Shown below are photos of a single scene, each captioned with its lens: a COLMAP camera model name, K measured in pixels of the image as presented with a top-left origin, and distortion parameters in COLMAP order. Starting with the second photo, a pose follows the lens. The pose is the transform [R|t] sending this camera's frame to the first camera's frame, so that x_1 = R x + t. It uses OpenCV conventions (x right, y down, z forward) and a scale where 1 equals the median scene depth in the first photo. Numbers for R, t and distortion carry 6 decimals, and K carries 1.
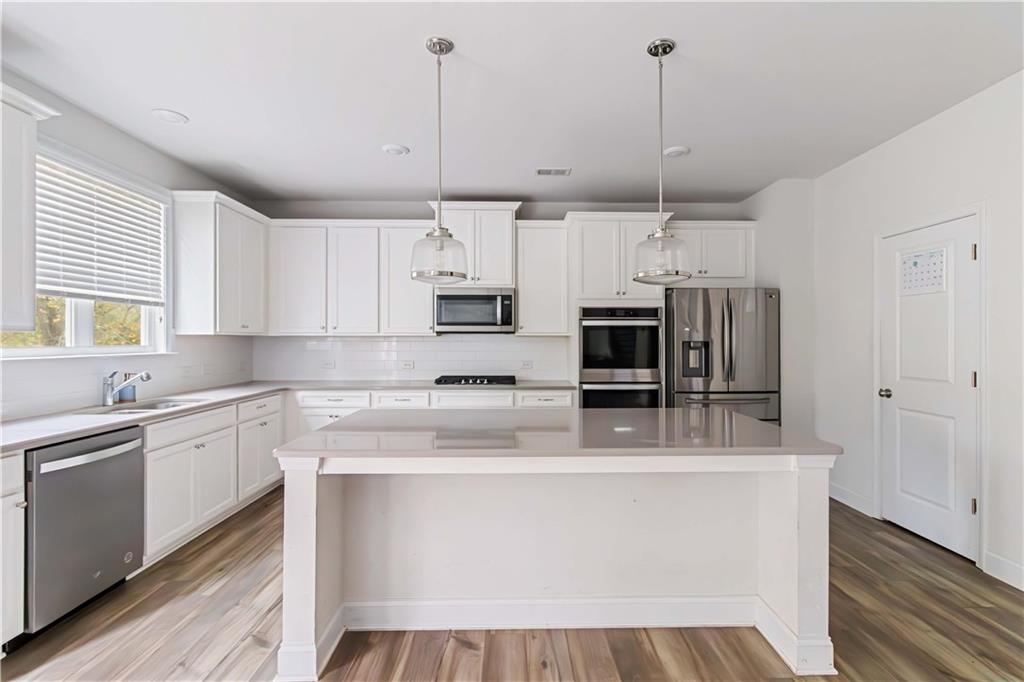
lens RADIAL K [[479.0, 0, 516.8], [0, 479.0, 344.3], [0, 0, 1]] dist [0.003610, 0.000640]
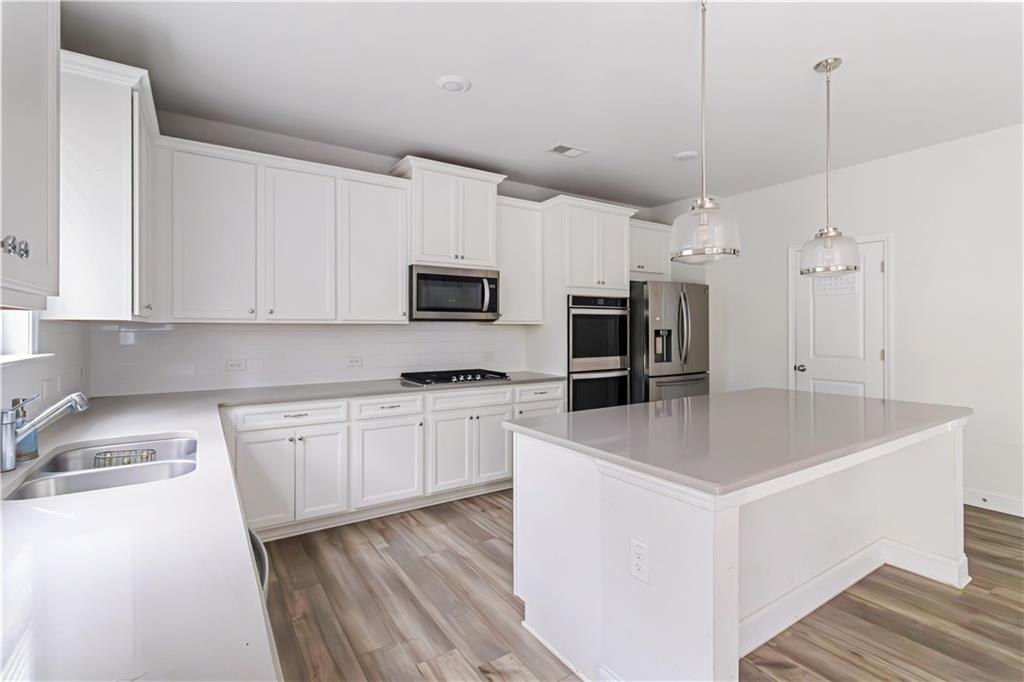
lens RADIAL K [[479.0, 0, 516.9], [0, 479.0, 331.4], [0, 0, 1]] dist [0.003610, 0.000640]
pose [[0.843292, -0.005320, 0.537429, -0.477359], [0.006876, 0.999976, -0.000891, -0.003432], [-0.537411, 0.004446, 0.843309, 0.237332]]
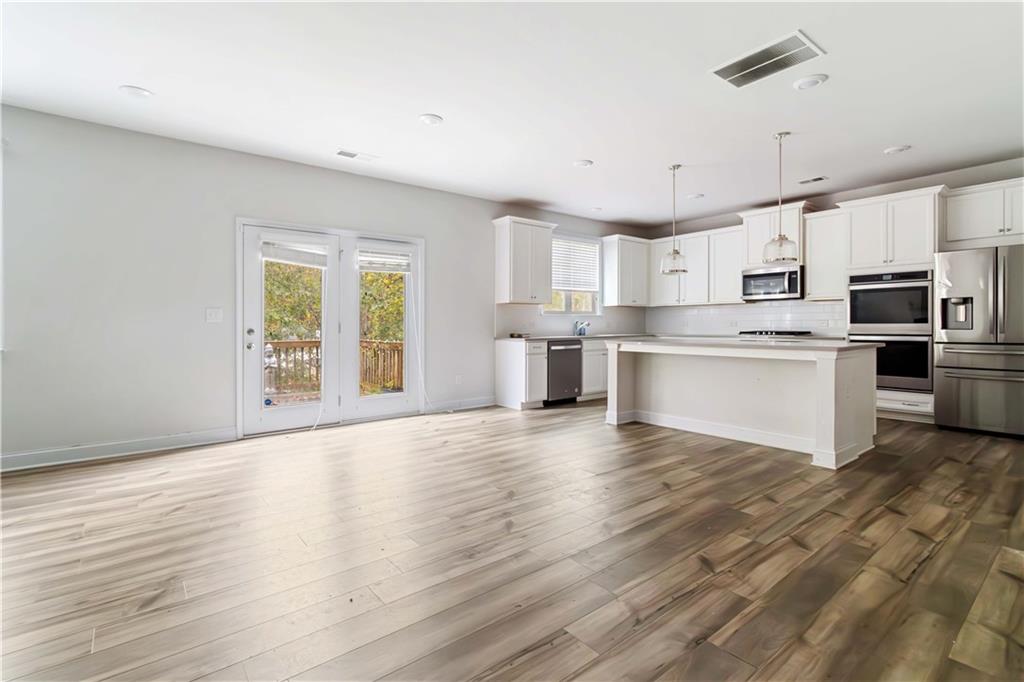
lens RADIAL K [[479.0, 0, 510.0], [0, 479.0, 331.7], [0, 0, 1]] dist [0.003610, 0.000640]
pose [[0.603024, 0.009052, -0.797672, 0.609080], [-0.000100, 0.999936, 0.011272, 0.058285], [0.797723, -0.006717, 0.602986, -0.497284]]
